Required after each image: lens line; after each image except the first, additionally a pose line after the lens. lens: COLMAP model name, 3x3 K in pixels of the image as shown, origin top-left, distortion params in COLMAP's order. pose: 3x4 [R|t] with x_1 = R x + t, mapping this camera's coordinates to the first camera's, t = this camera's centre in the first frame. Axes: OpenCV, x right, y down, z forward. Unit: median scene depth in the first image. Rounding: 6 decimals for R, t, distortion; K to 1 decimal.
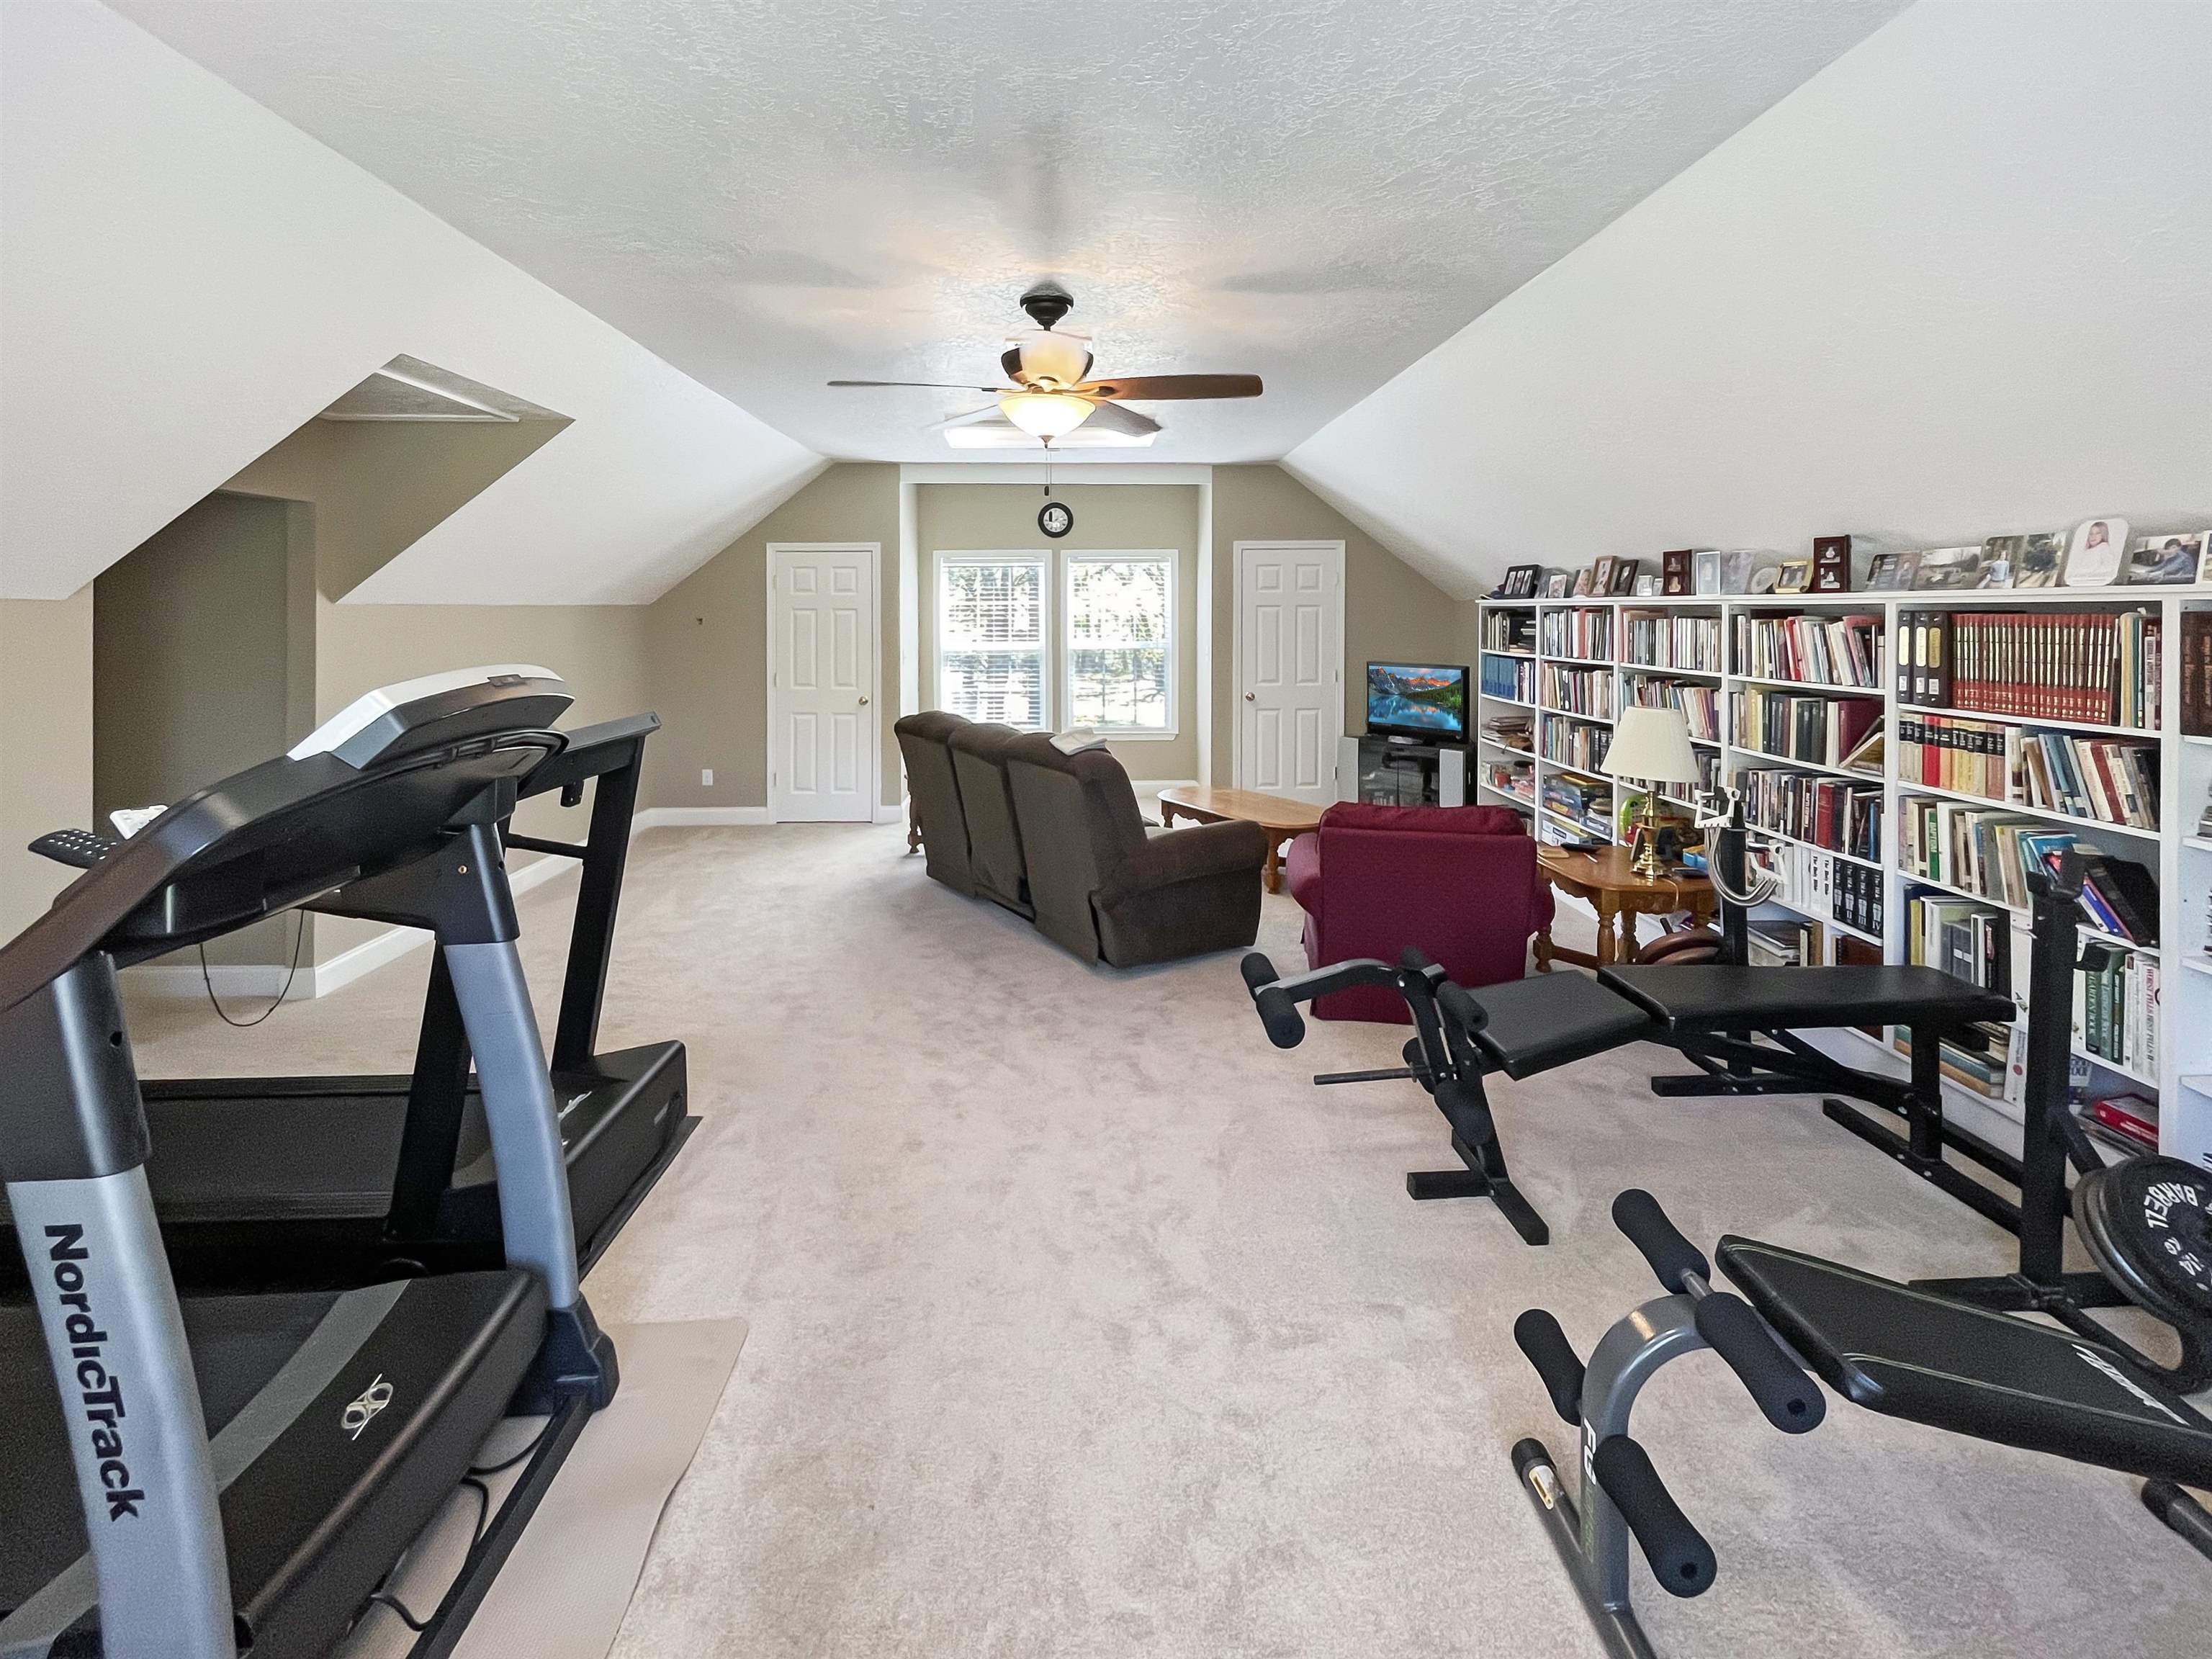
lens RADIAL K [[888.7, 0, 1106.0], [0, 888.7, 829.5], [0, 0, 1]] dist [-0.000129, -0.000052]
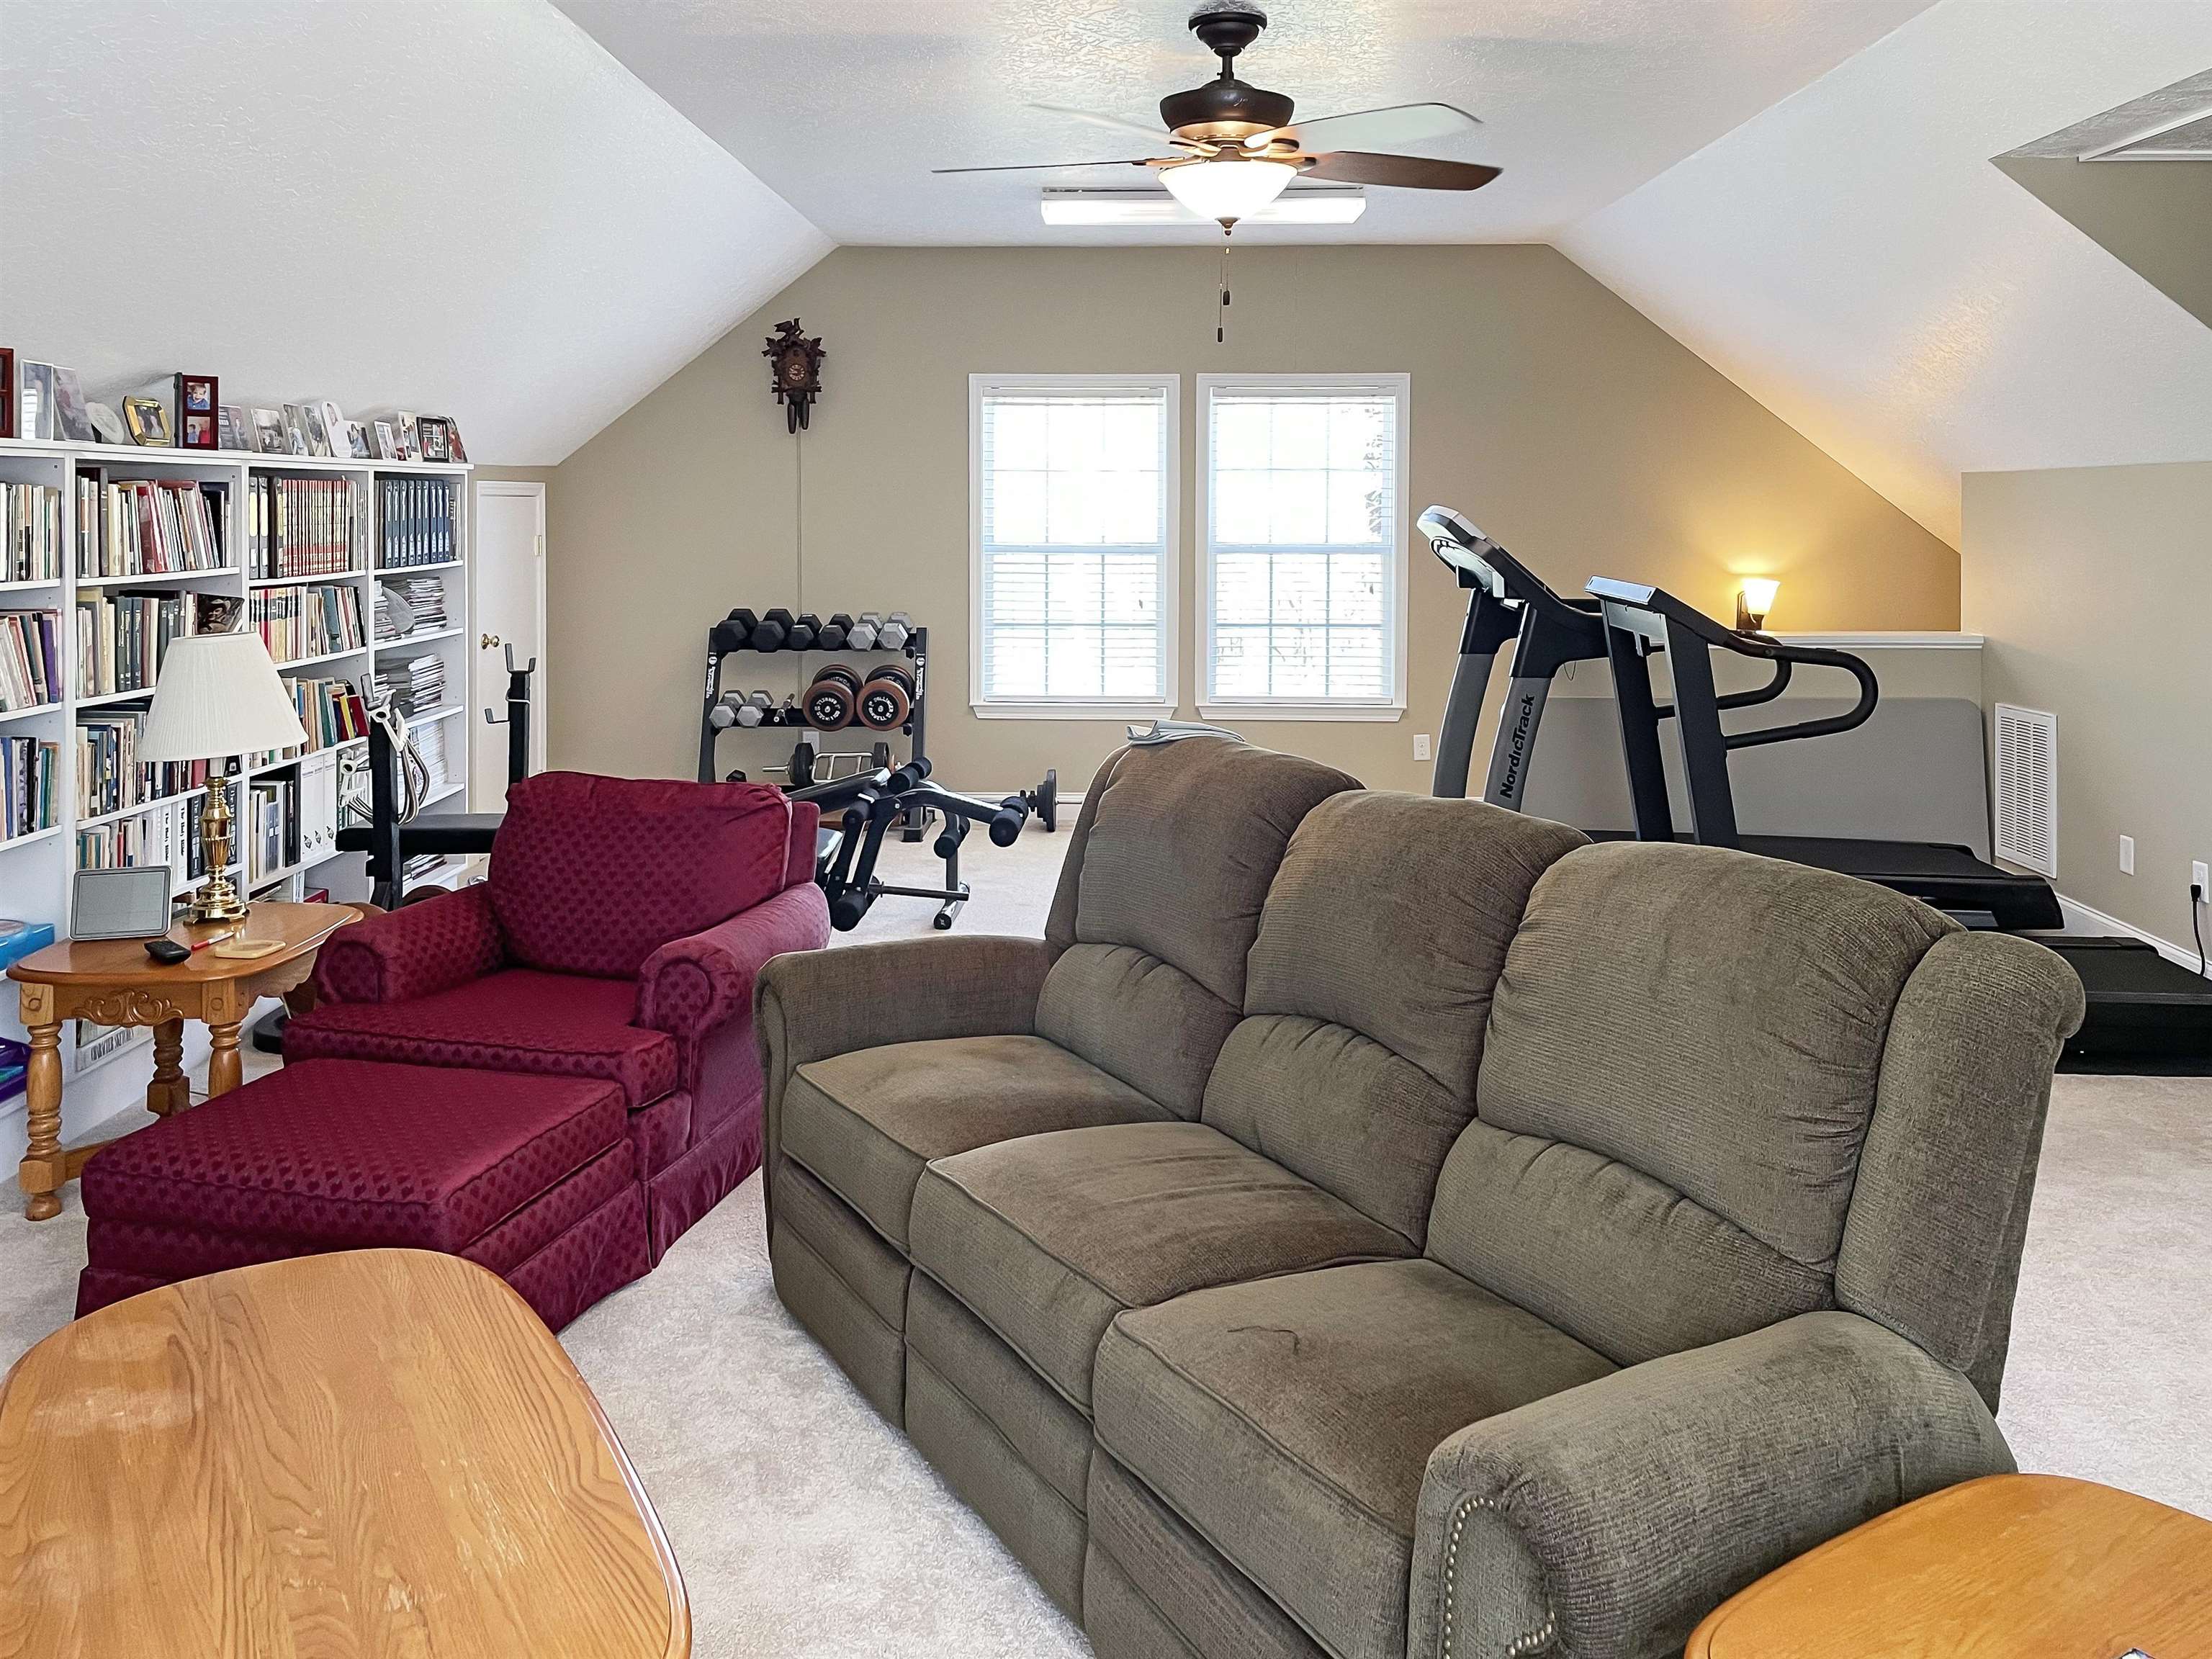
lens RADIAL K [[1676.9, 0, 1106.0], [0, 1676.9, 829.5], [0, 0, 1]] dist [-0.000826, -0.000443]
pose [[-0.998134, -0.008003, 0.060532, -0.056022], [0.018739, 0.903382, 0.428427, -0.577450], [-0.058112, 0.428762, -0.901547, 2.405783]]
